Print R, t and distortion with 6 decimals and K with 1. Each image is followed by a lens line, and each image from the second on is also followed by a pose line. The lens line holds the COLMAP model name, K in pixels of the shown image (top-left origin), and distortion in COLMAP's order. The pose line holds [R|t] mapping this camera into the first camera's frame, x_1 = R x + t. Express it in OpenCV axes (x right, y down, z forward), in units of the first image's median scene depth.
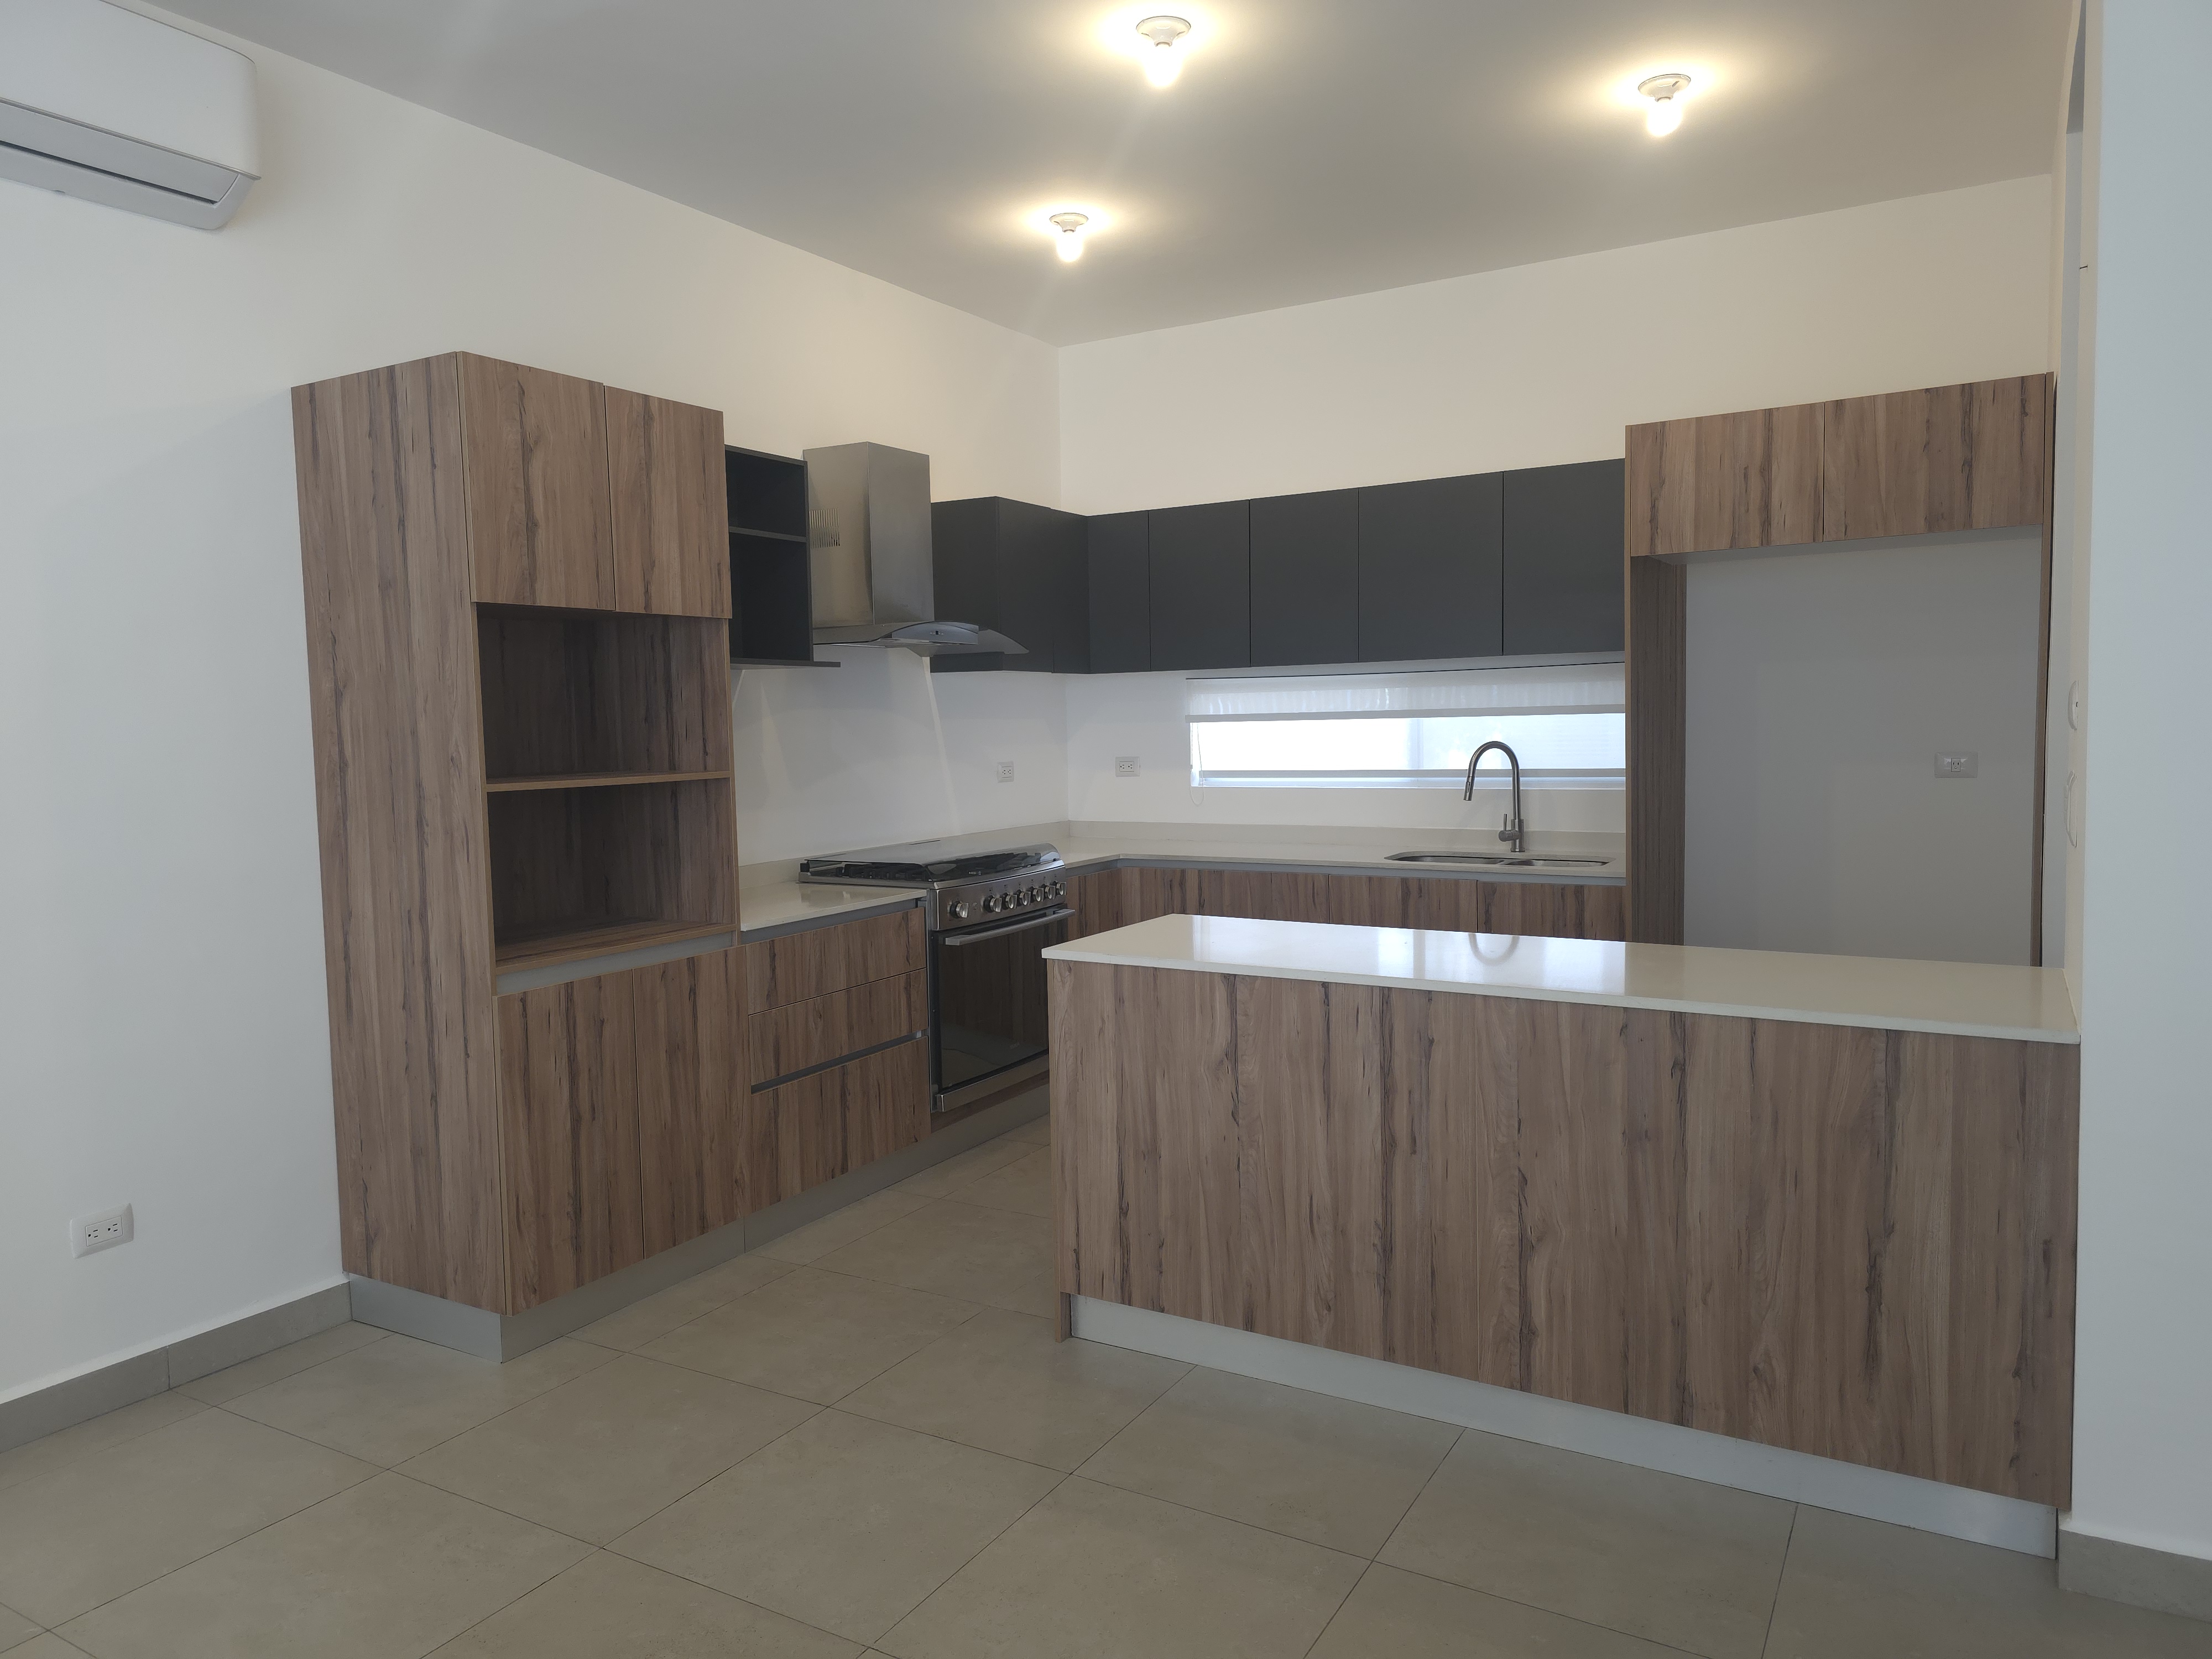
lens RADIAL K [[1507.5, 0, 1094.4], [0, 1507.5, 816.9], [0, 0, 1]] dist [0.048359, -0.048232]
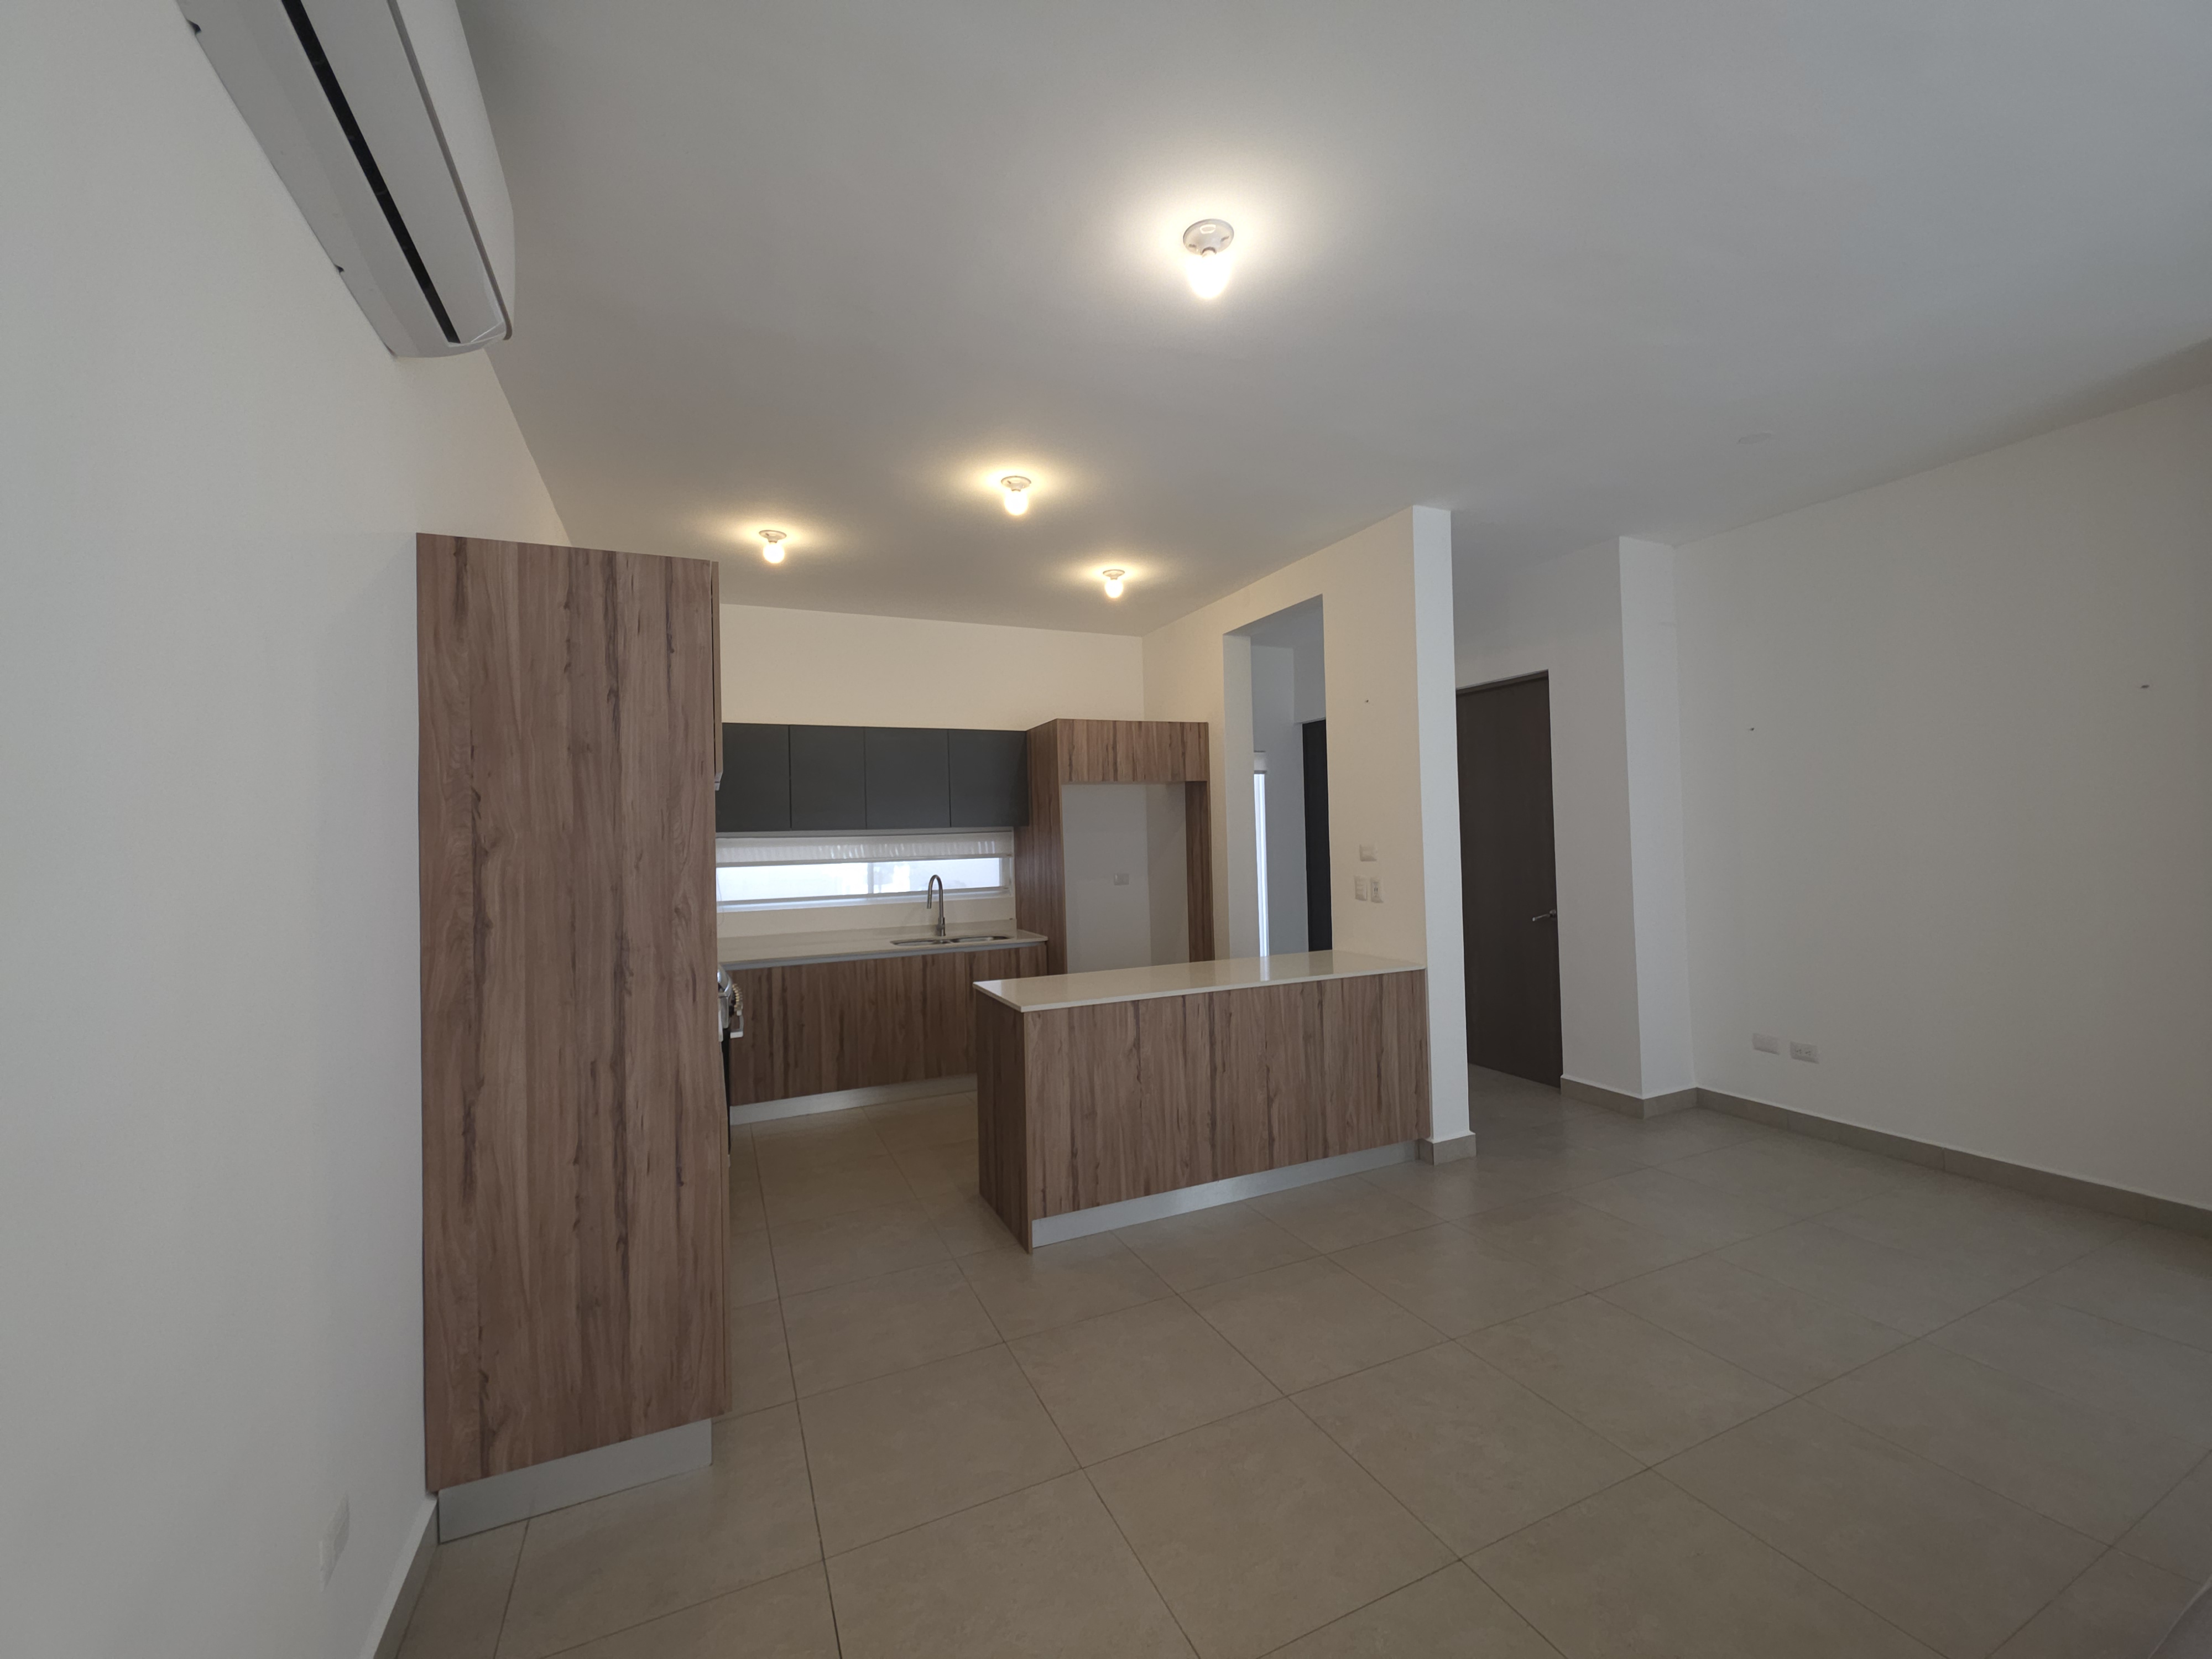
lens RADIAL K [[892.3, 0, 1105.9], [0, 892.3, 814.5], [0, 0, 1]] dist [0.002556, -0.004634]
pose [[0.561145, 0.028966, 0.827210, -0.782140], [0.068596, 0.994322, -0.081351, -0.032835], [-0.824870, 0.102393, 0.555972, 0.370370]]
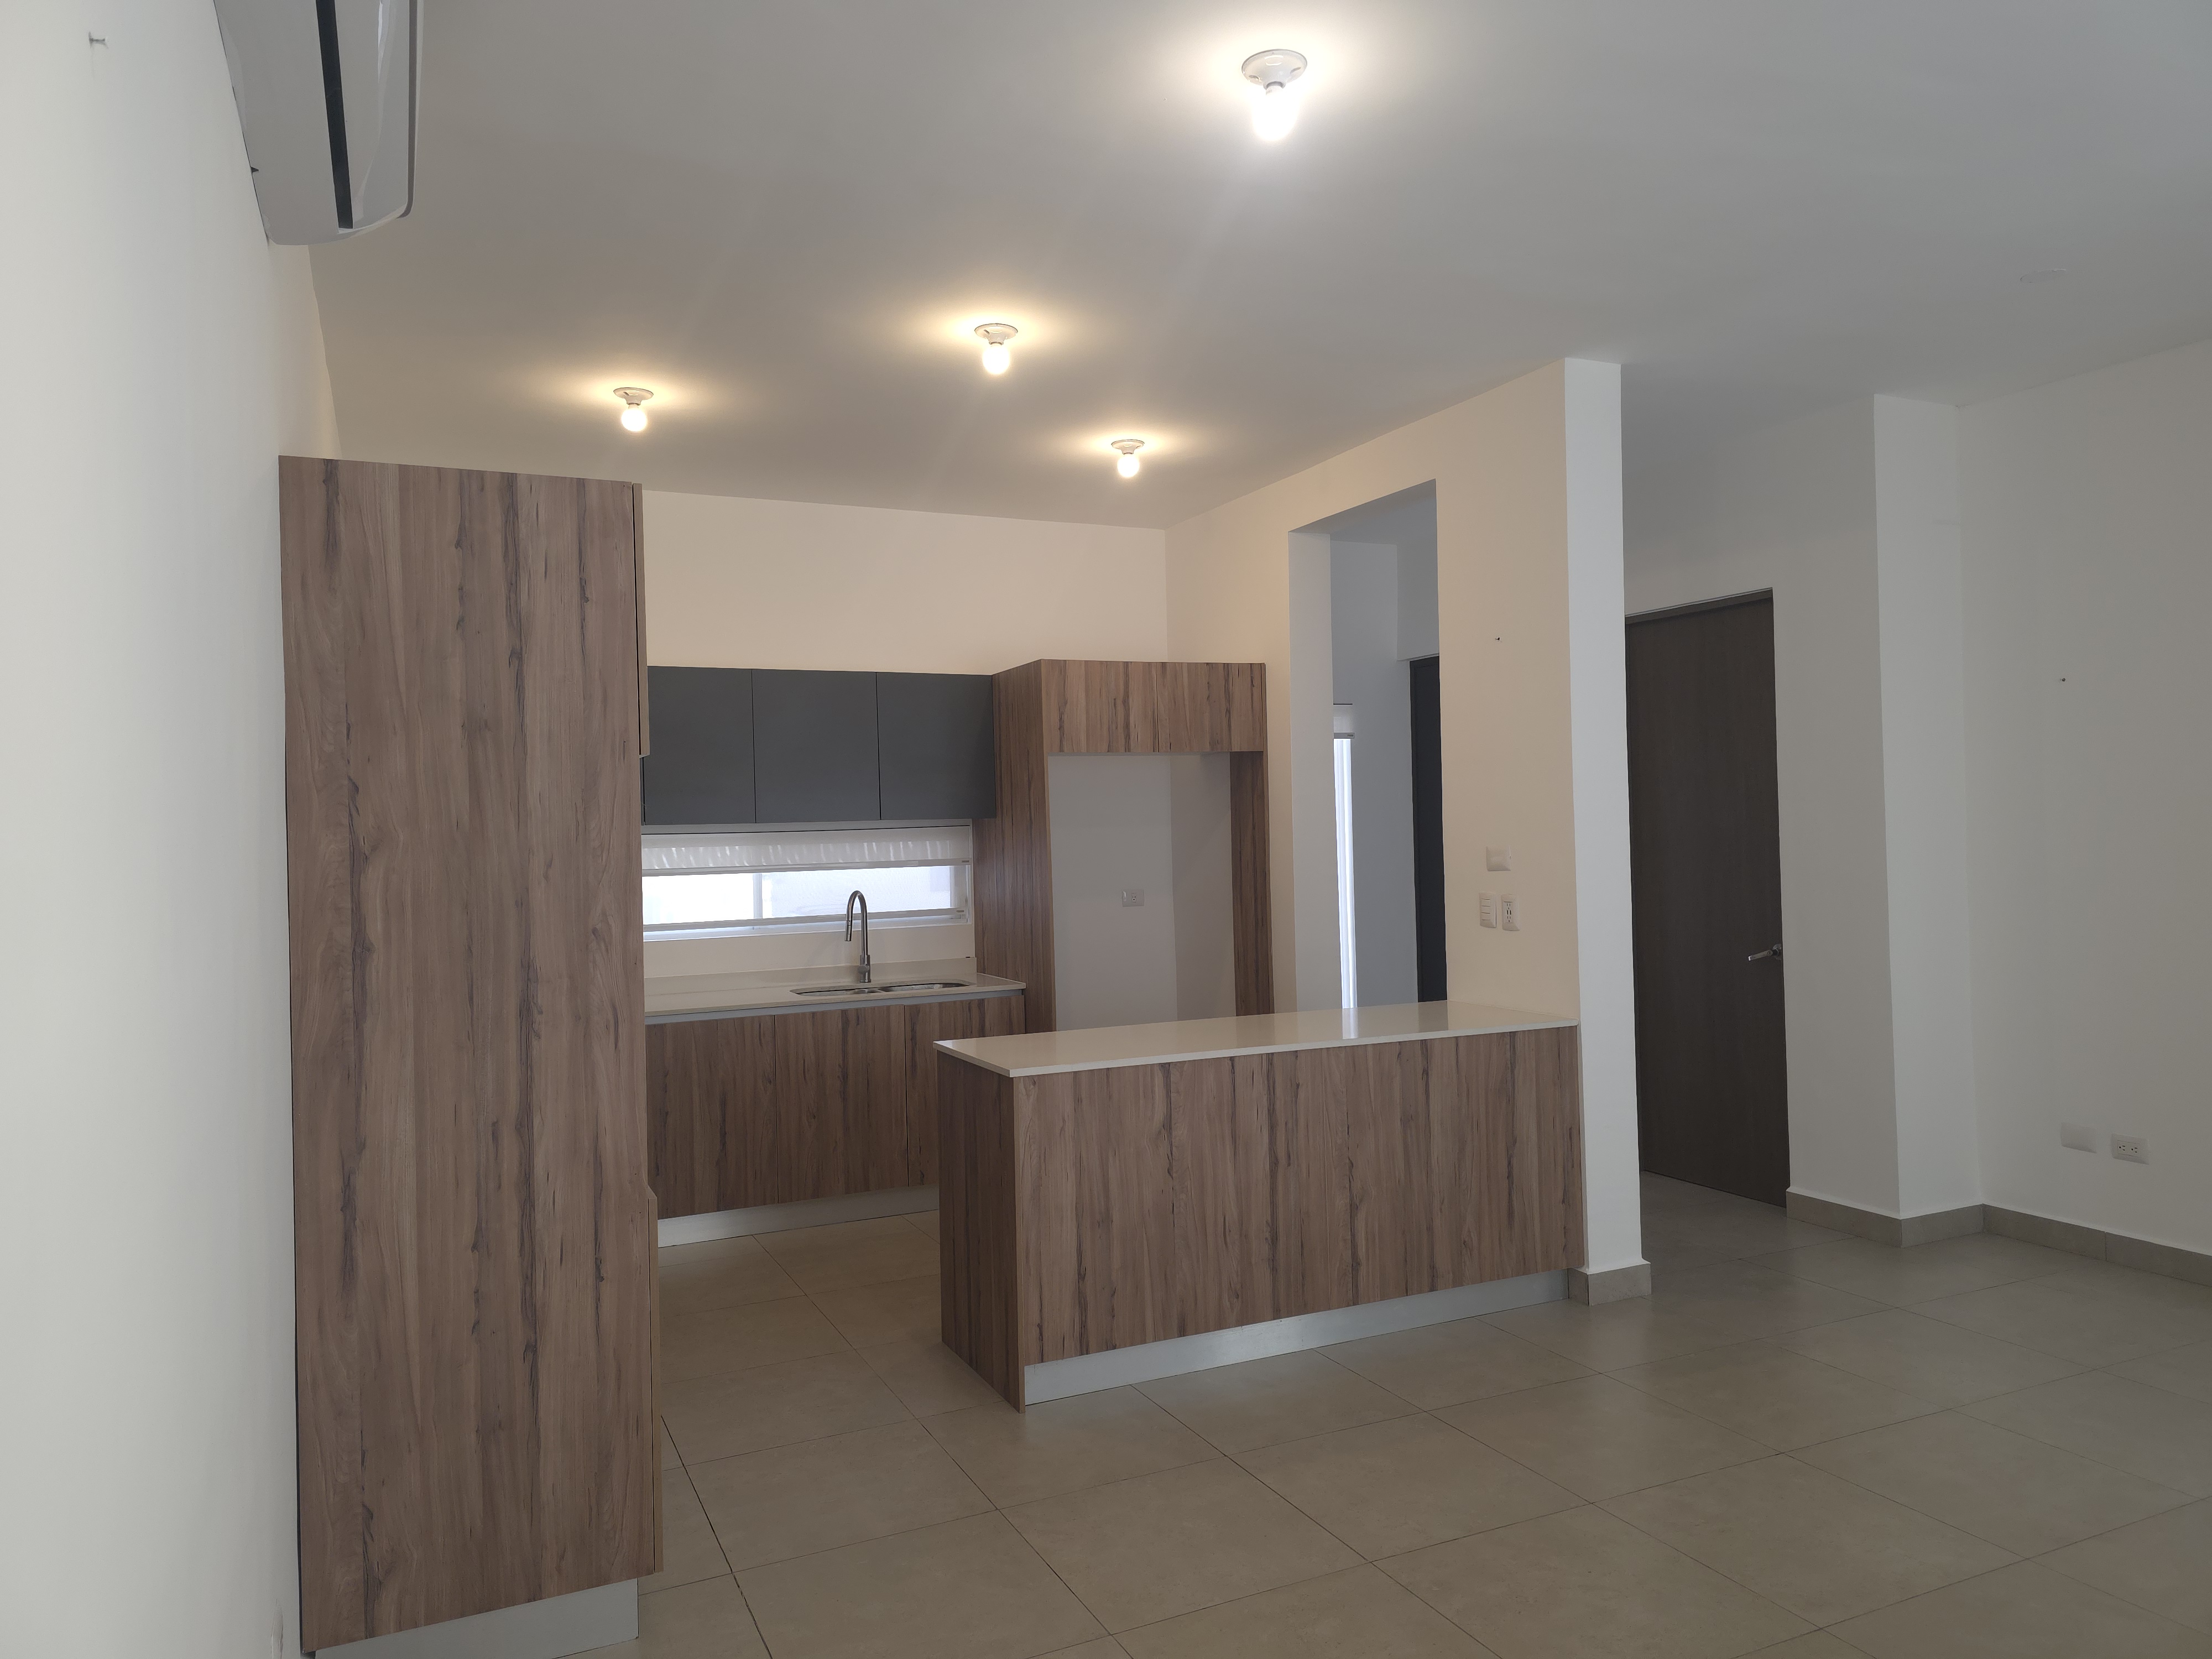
lens RADIAL K [[1507.5, 0, 1097.4], [0, 1507.5, 812.8], [0, 0, 1]] dist [0.048359, -0.048232]
pose [[0.555798, 0.019209, 0.831095, -0.978002], [0.067720, 0.995364, -0.068294, -0.026689], [-0.828554, 0.094239, 0.551921, 0.274540]]
